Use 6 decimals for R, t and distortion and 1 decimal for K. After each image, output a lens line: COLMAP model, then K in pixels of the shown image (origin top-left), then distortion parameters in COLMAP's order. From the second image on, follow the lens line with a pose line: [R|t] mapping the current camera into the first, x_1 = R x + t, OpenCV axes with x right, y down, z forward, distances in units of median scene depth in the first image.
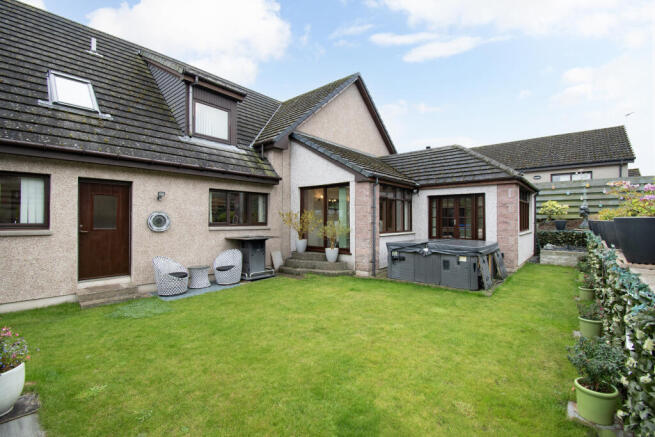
lens RADIAL K [[294.6, 0, 331.0], [0, 294.6, 218.1], [0, 0, 1]] dist [-0.001053, -0.000185]
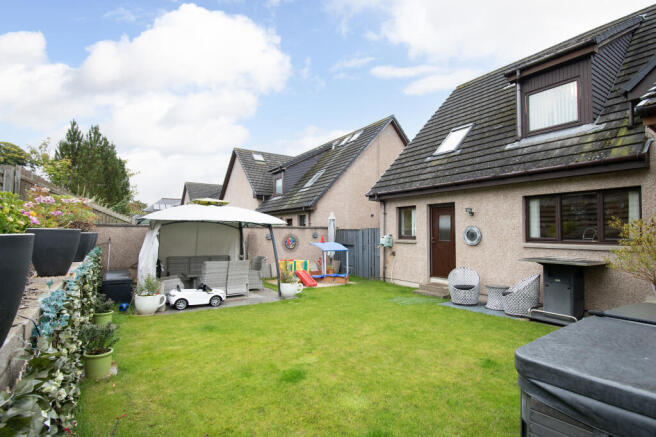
lens RADIAL K [[327.3, 0, 328.8], [0, 327.3, 220.0], [0, 0, 1]] dist [-0.001225, -0.000356]
pose [[-0.275361, -0.041396, -0.960449, 0.621562], [0.004144, 0.999012, -0.044246, 0.004612], [0.961332, -0.016164, -0.274917, 0.726365]]
